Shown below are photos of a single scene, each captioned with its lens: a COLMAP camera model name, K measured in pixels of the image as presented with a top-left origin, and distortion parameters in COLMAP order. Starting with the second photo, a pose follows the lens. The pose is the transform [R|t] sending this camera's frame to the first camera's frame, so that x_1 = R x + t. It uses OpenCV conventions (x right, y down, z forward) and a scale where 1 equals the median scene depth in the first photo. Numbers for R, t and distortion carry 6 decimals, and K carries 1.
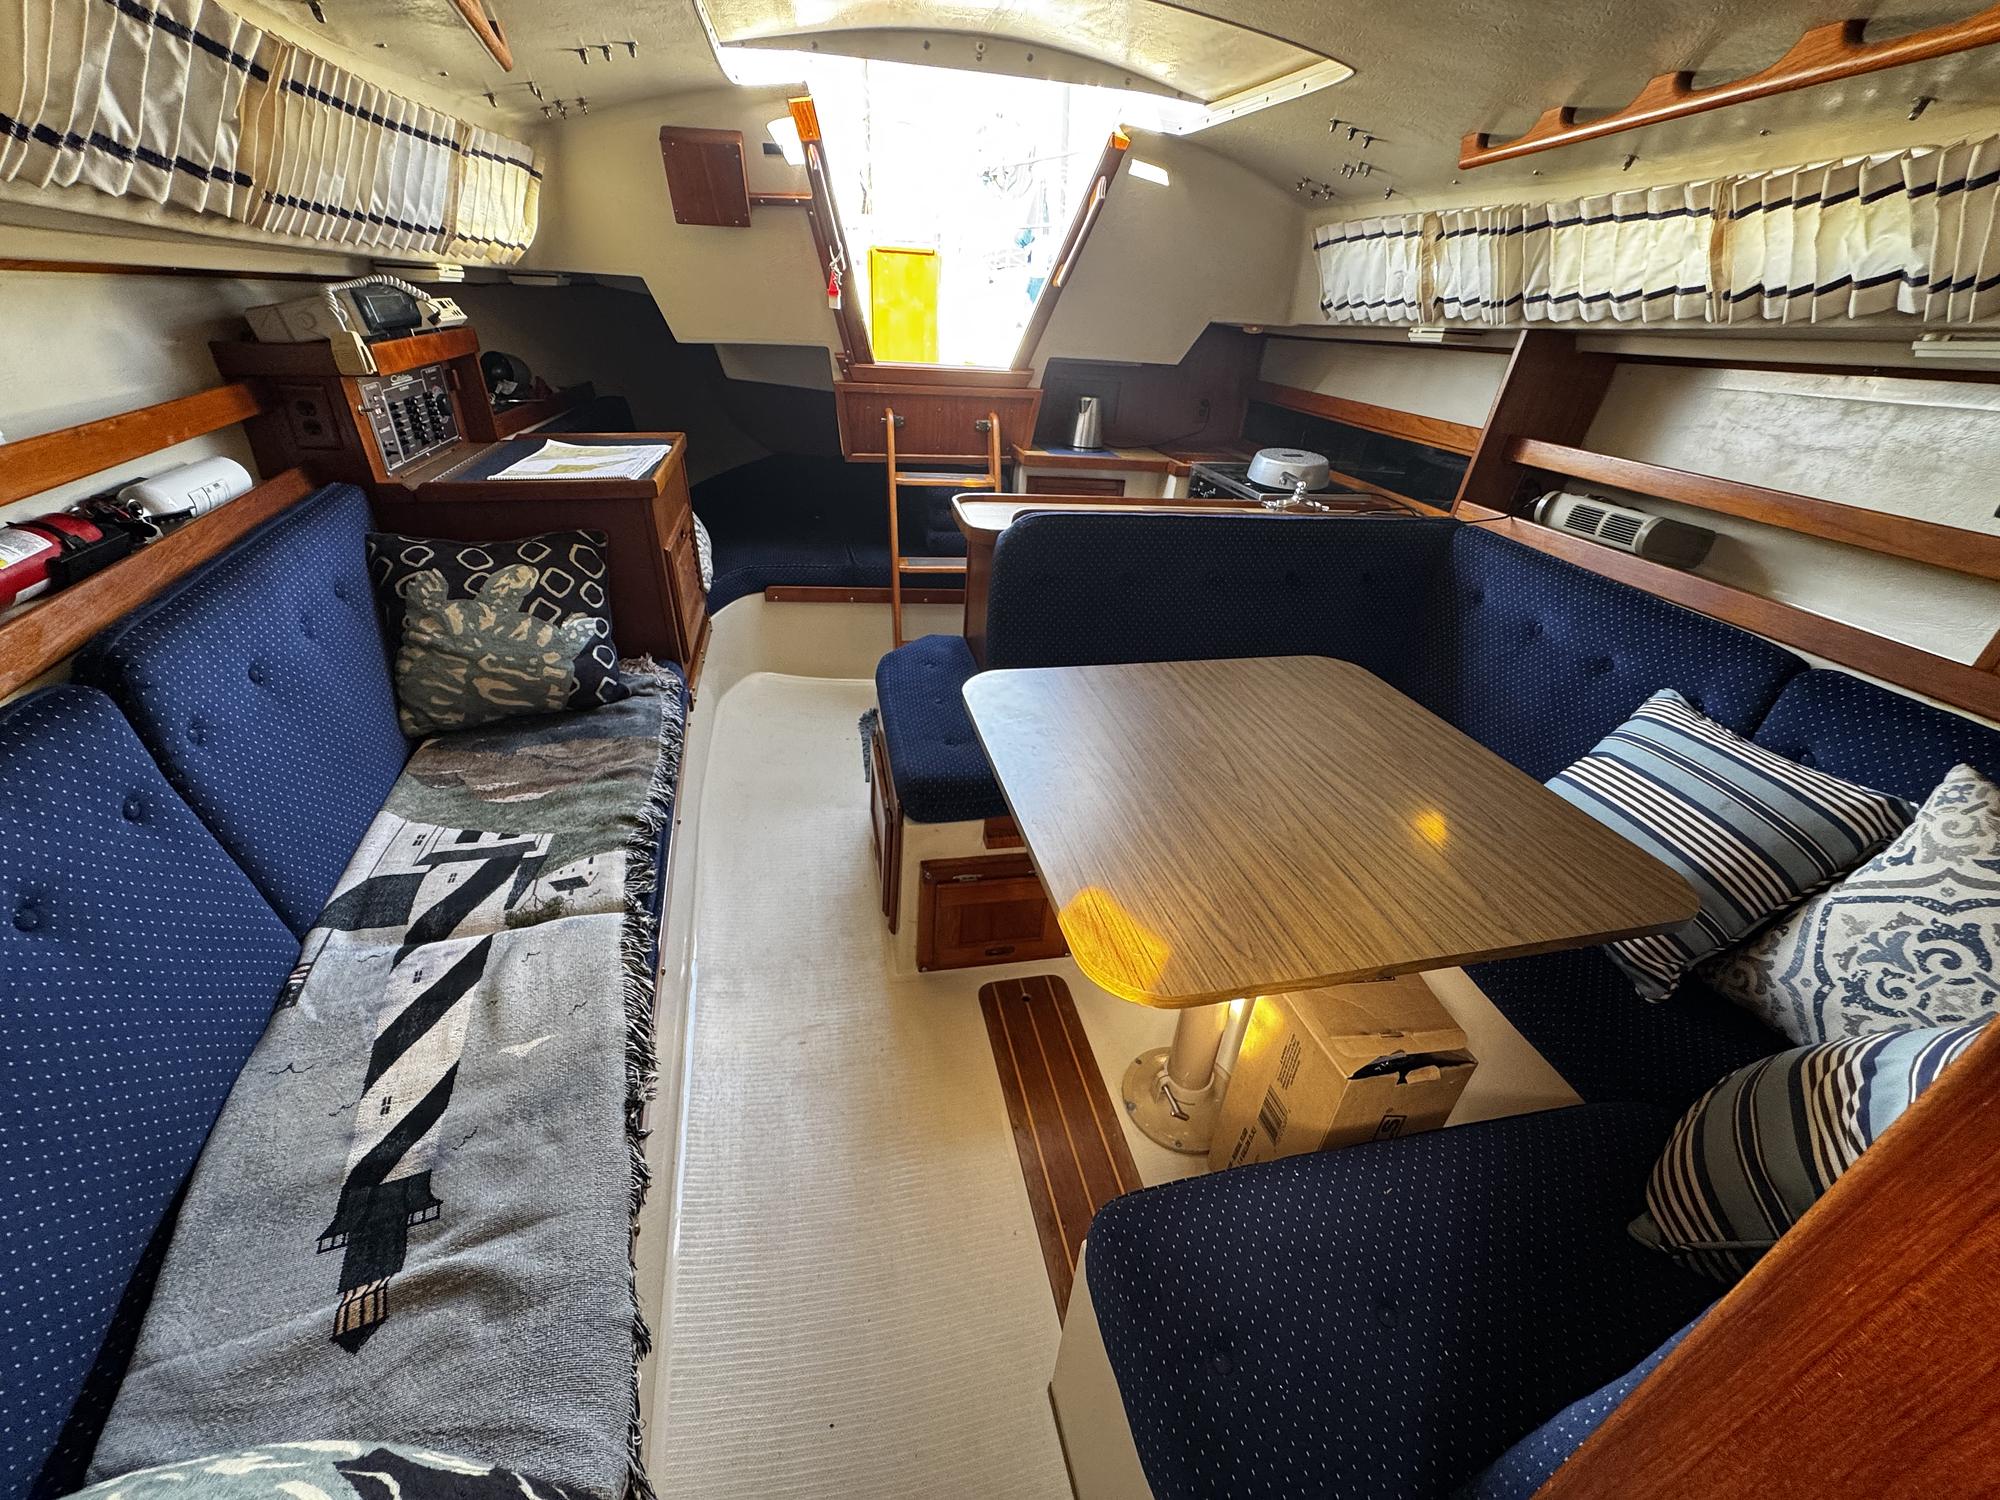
lens RADIAL K [[801.0, 0, 1001.6], [0, 801.0, 745.8], [0, 0, 1]] dist [-0.001383, -0.000017]
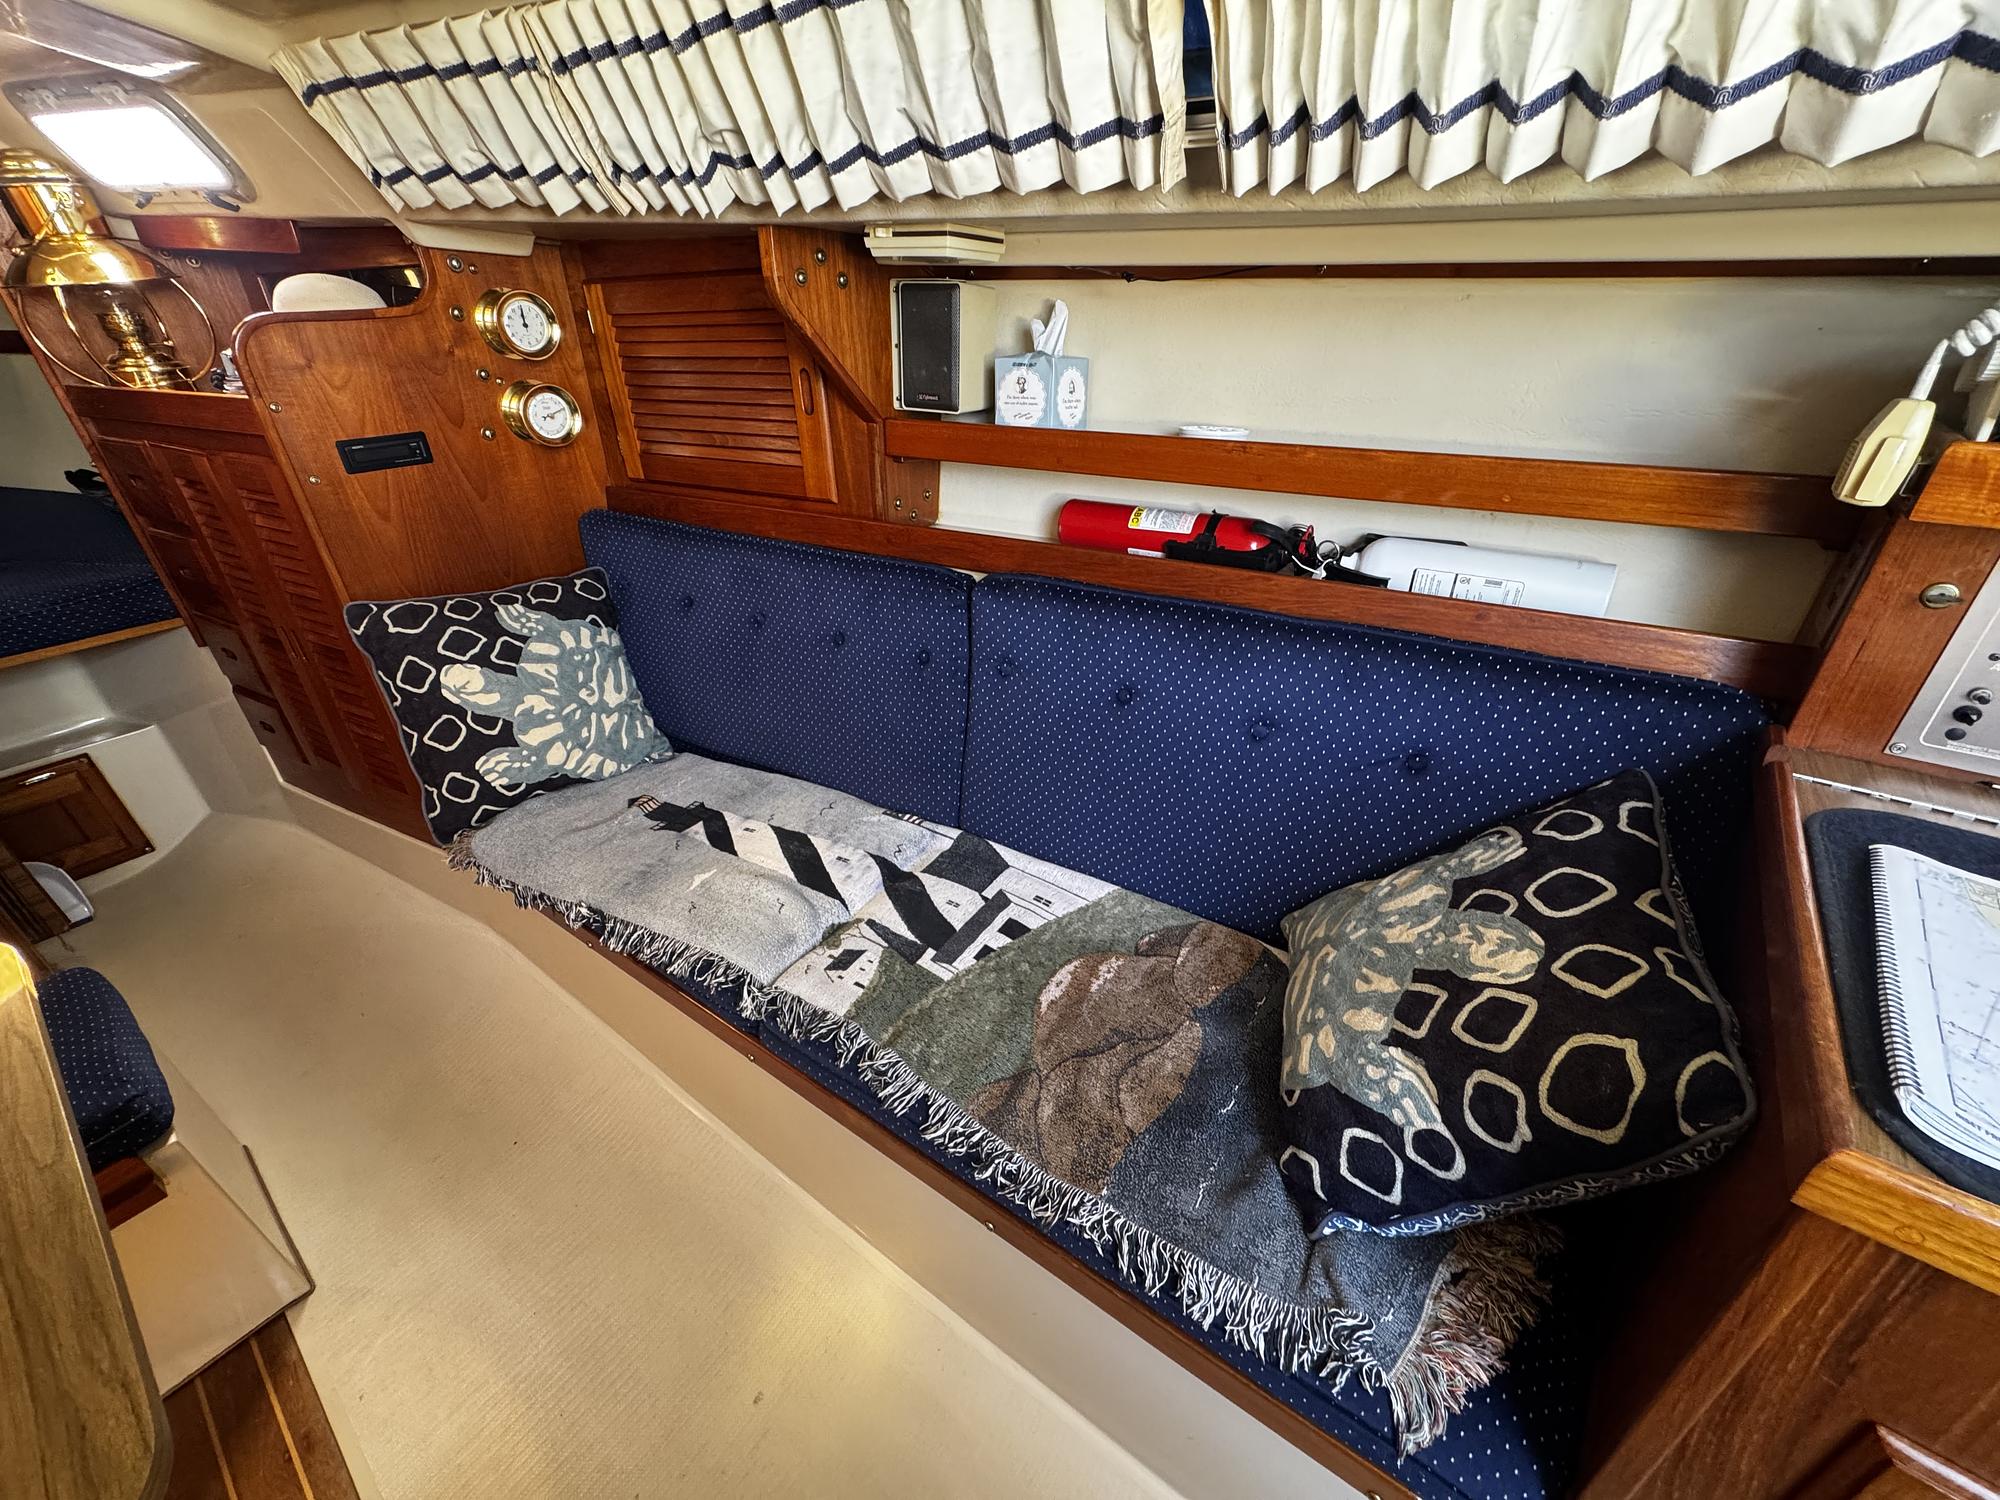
lens RADIAL K [[800.5, 0, 997.6], [0, 800.5, 746.8], [0, 0, 1]] dist [-0.001818, 0.000009]
pose [[-0.779257, 0.281979, -0.559685, -0.229709], [-0.323818, 0.583445, 0.744805, -0.635199], [0.536564, 0.761630, -0.363343, 1.160262]]
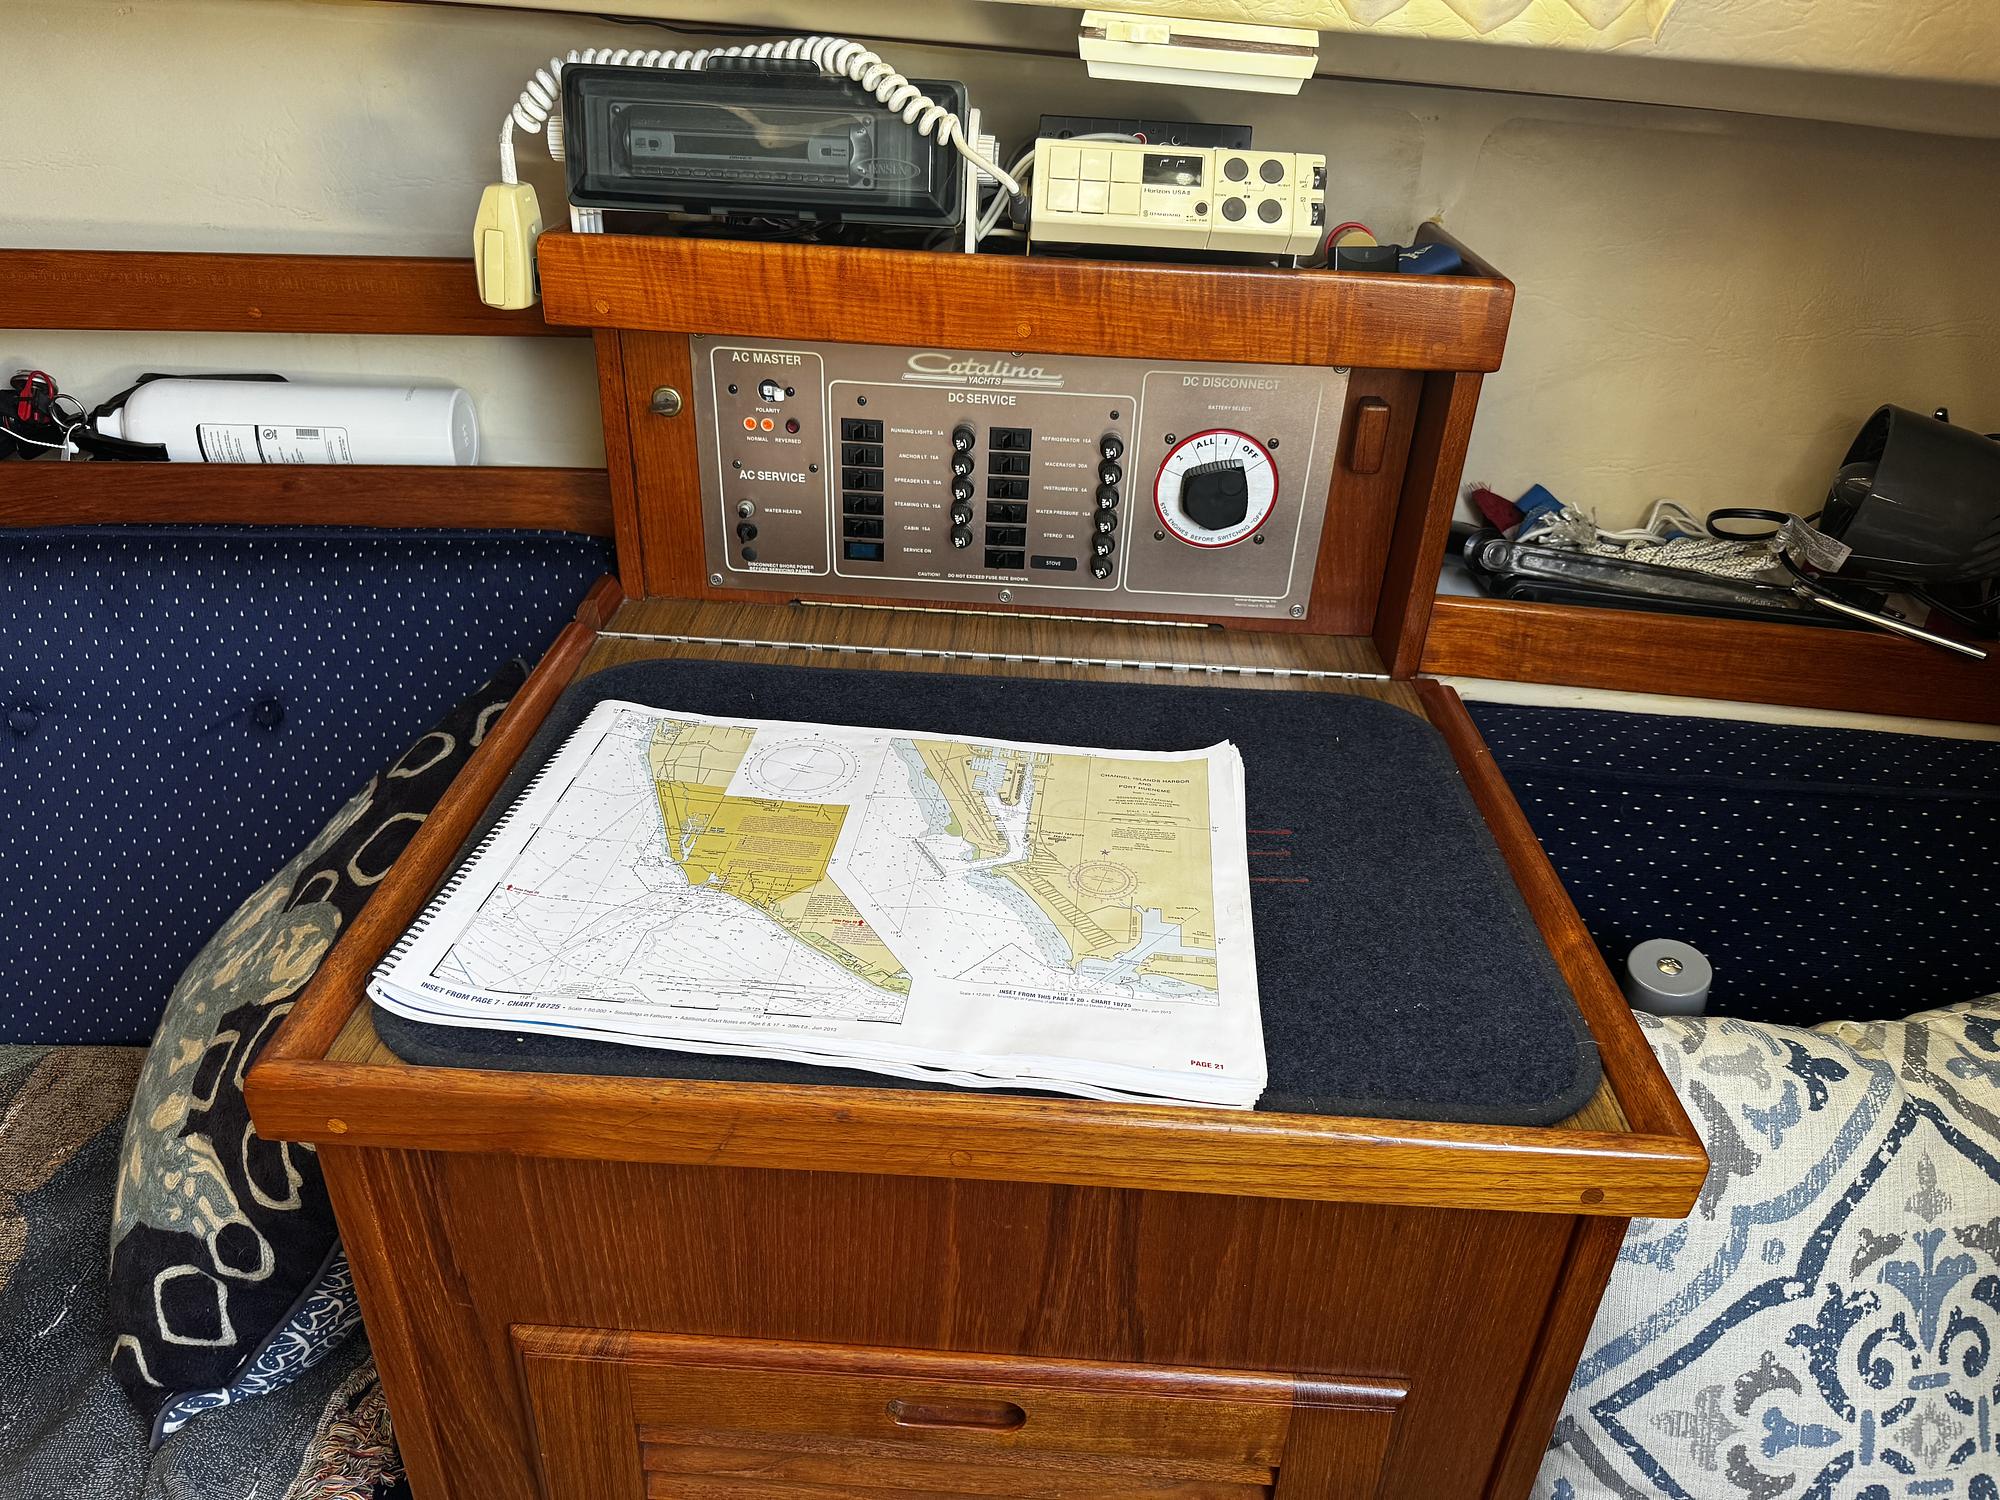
lens RADIAL K [[1428.9, 0, 1000.0], [0, 1428.9, 750.0], [0, 0, 1]] dist [0.009753, -0.019255]
pose [[-0.260688, 0.442662, -0.857958, -0.290534], [-0.526498, 0.679716, 0.510673, -0.867369], [0.809223, 0.584839, 0.055867, 1.431389]]
